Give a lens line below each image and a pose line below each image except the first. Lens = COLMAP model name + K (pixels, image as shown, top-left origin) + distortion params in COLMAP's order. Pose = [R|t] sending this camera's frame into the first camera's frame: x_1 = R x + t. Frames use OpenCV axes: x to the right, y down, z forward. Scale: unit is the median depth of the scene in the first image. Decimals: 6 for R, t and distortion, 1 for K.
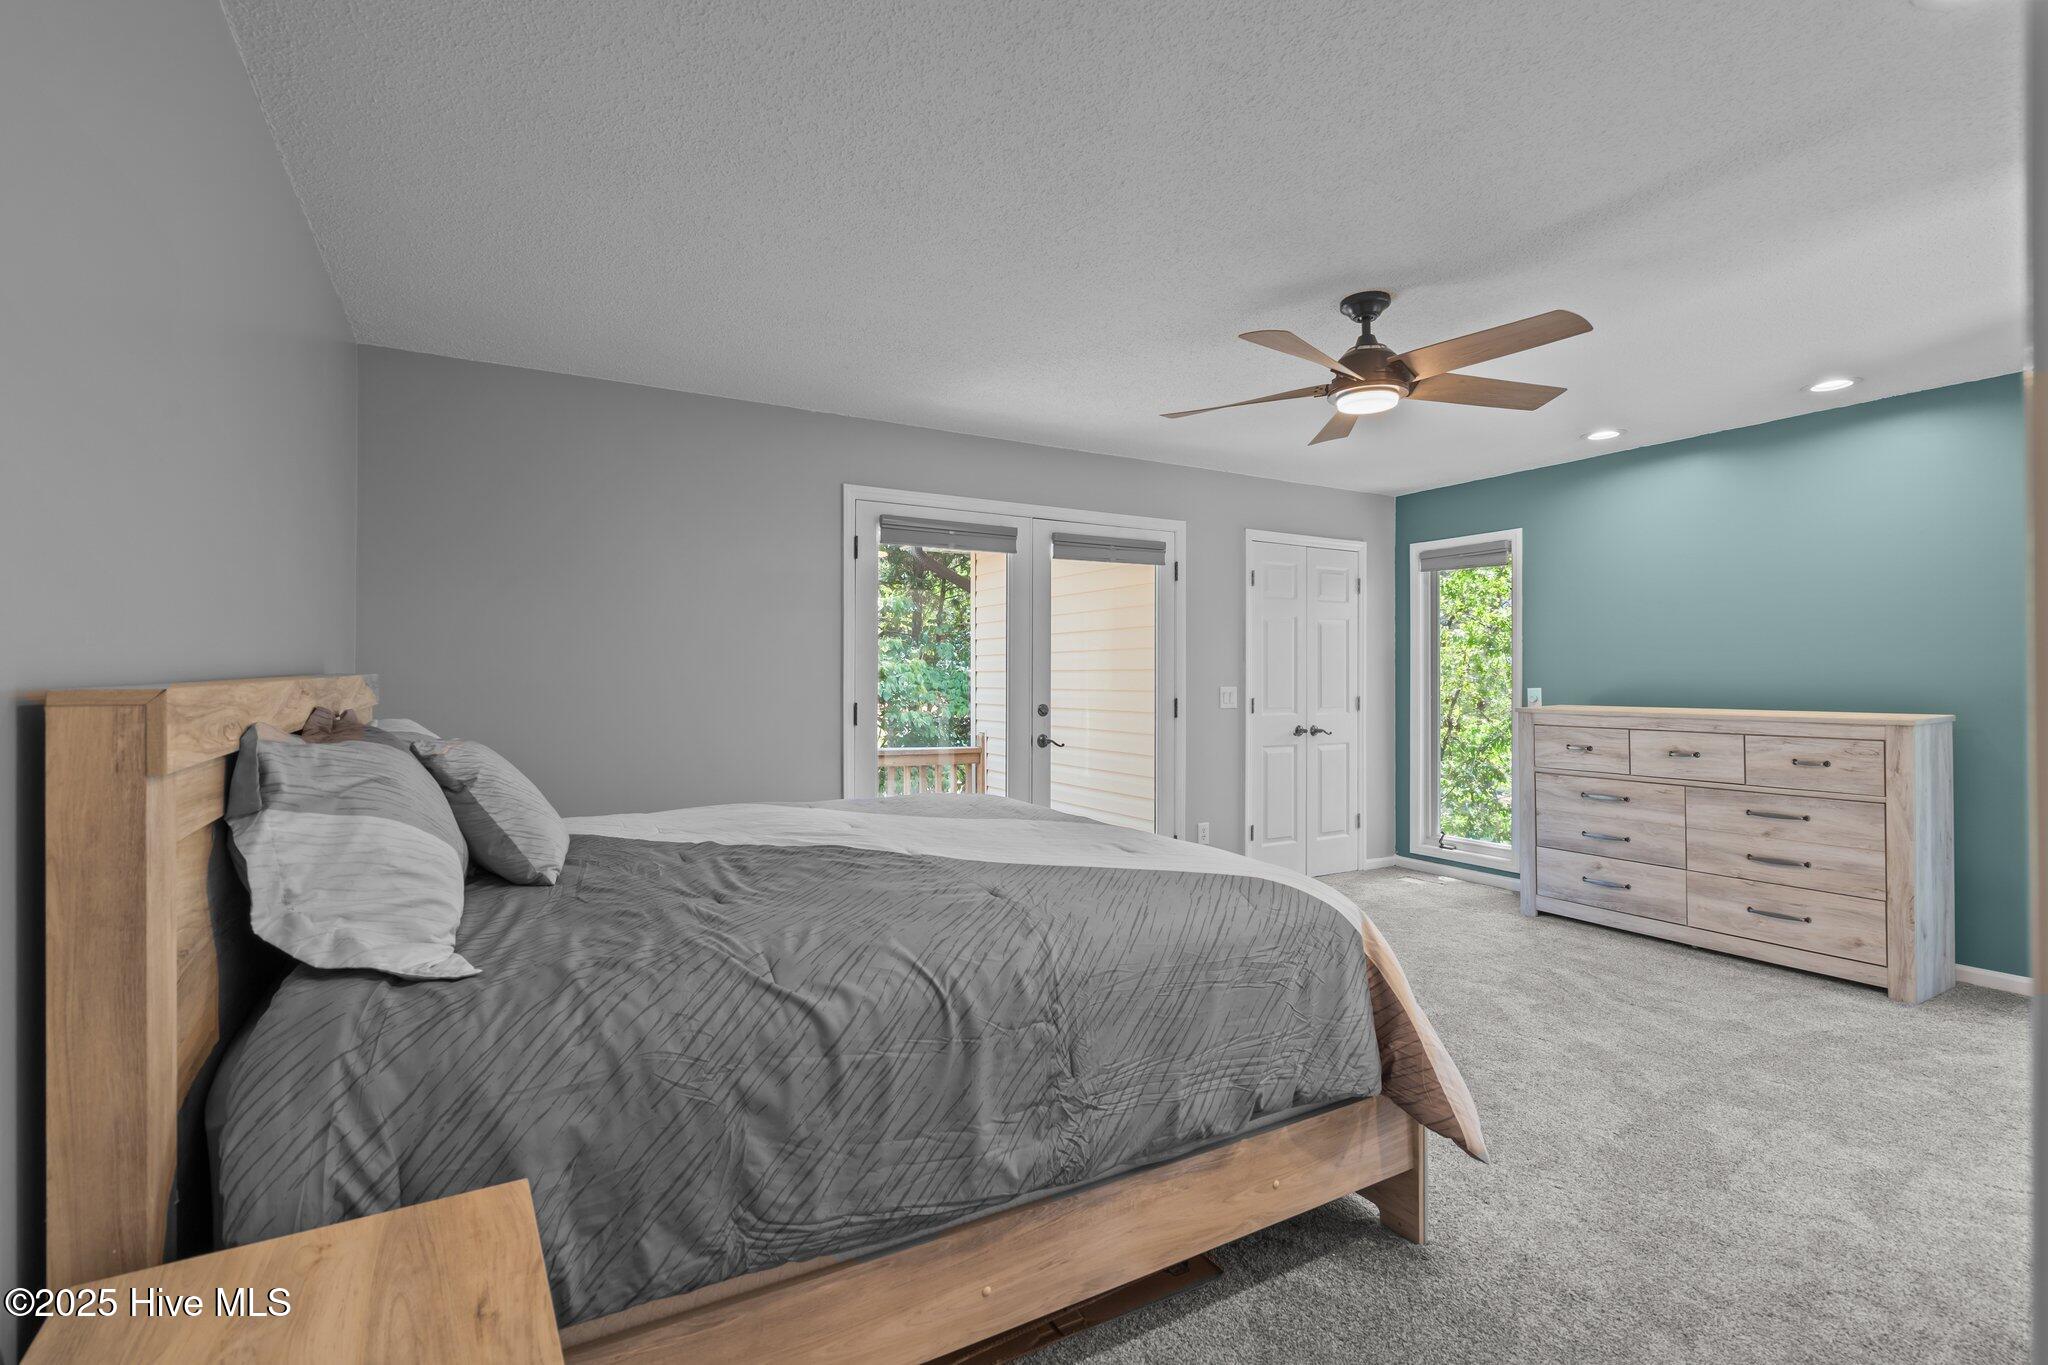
lens RADIAL K [[923.7, 0, 1030.7], [0, 923.7, 685.2], [0, 0, 1]] dist [0.002152, -0.000067]
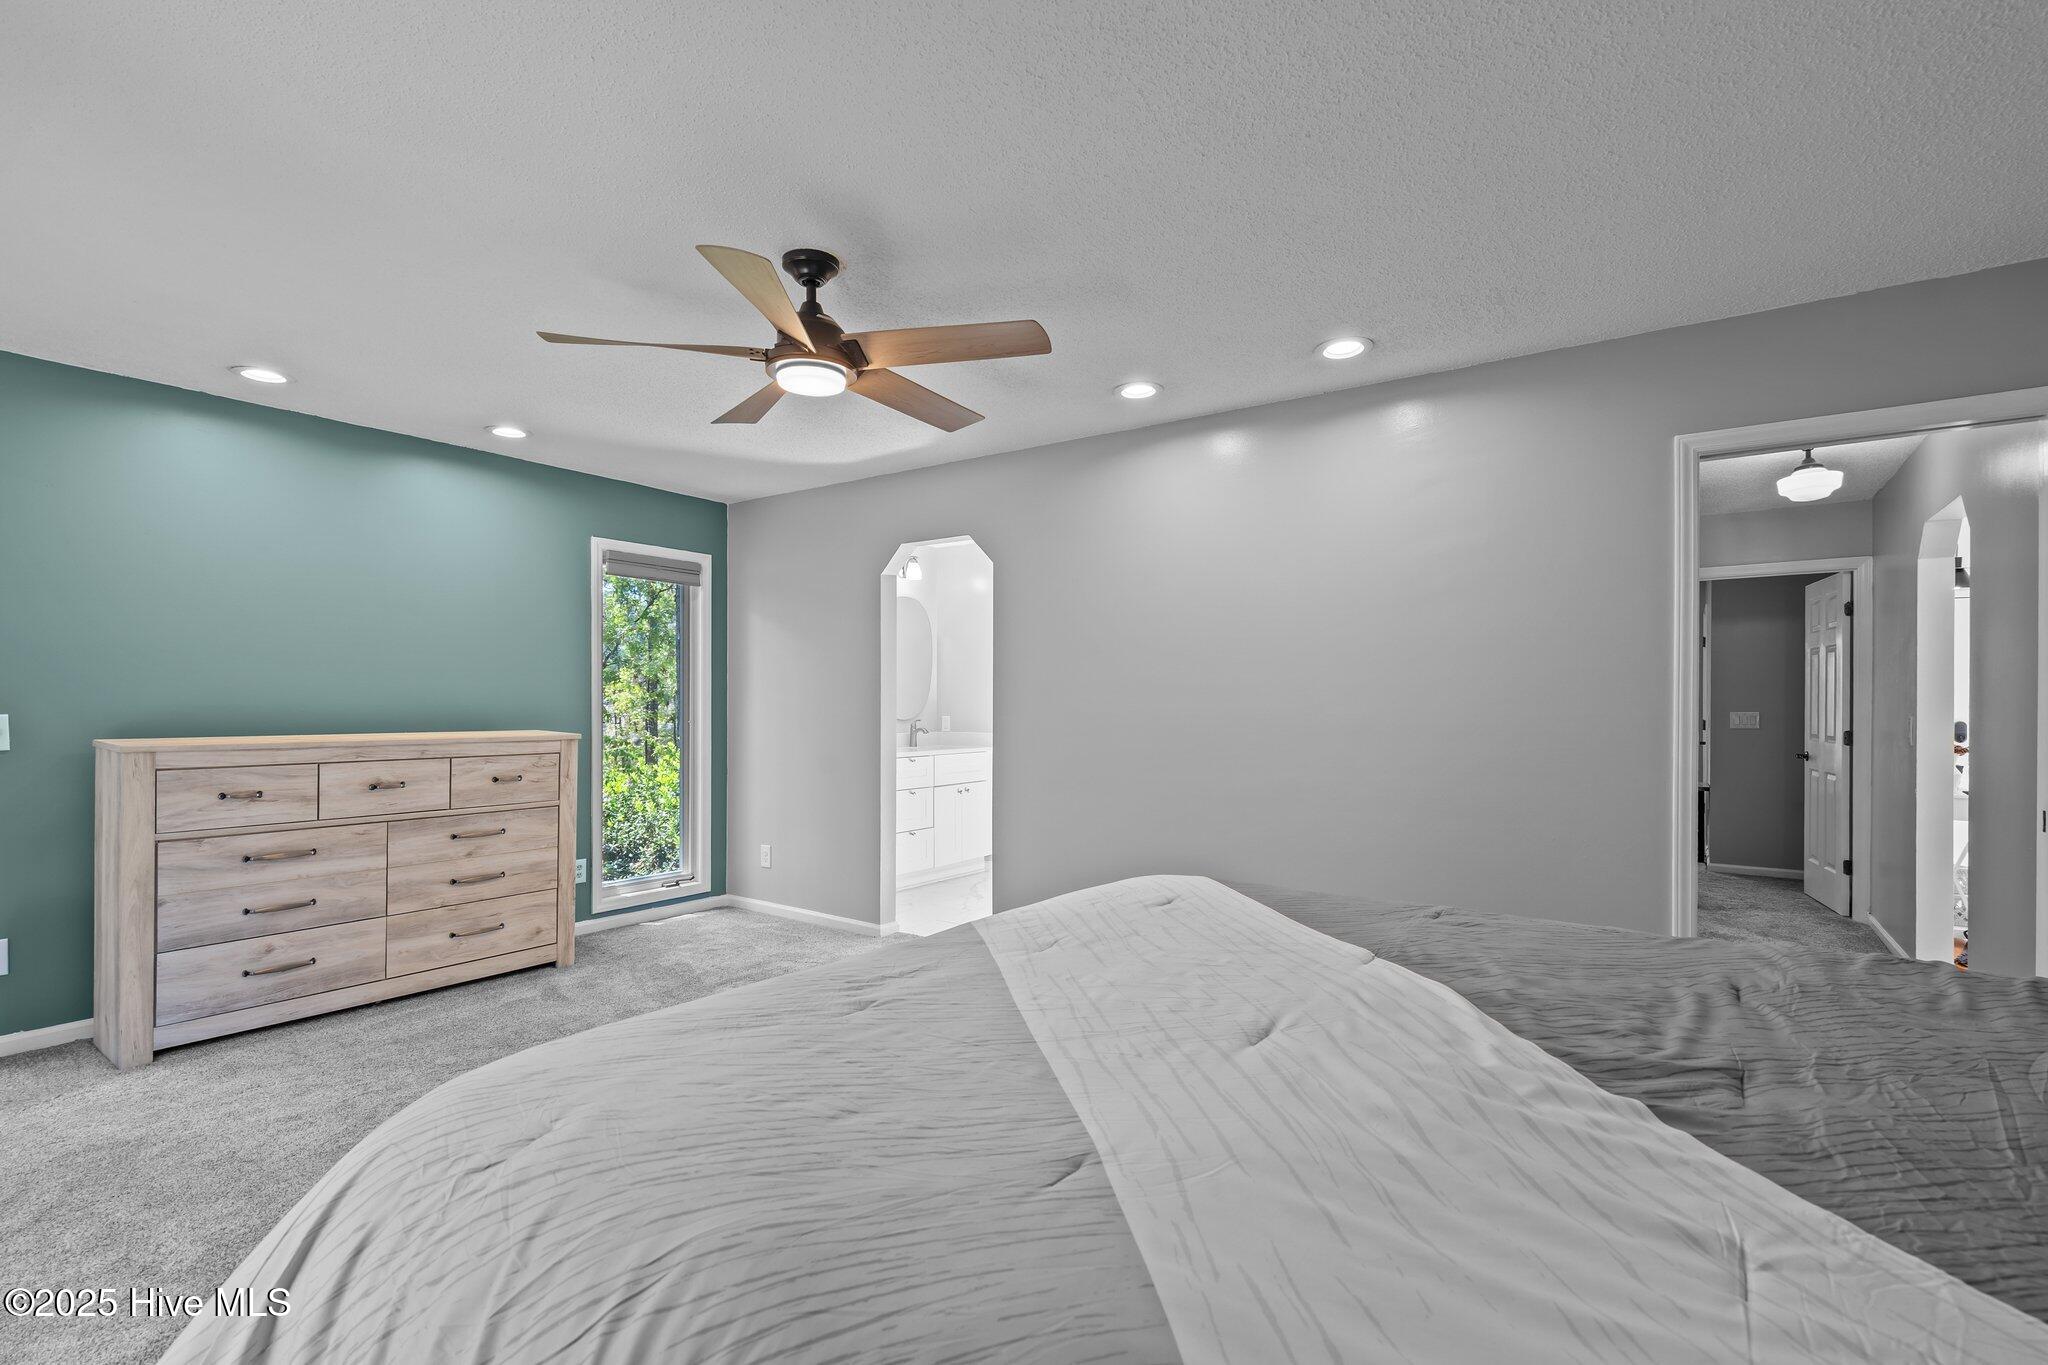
lens RADIAL K [[923.7, 0, 1034.0], [0, 923.7, 688.3], [0, 0, 1]] dist [0.002152, -0.000067]
pose [[-0.401232, -0.004580, 0.915965, -0.351157], [-0.012443, 0.999922, -0.000451, -0.025909], [-0.915892, -0.011578, -0.401258, 0.791481]]
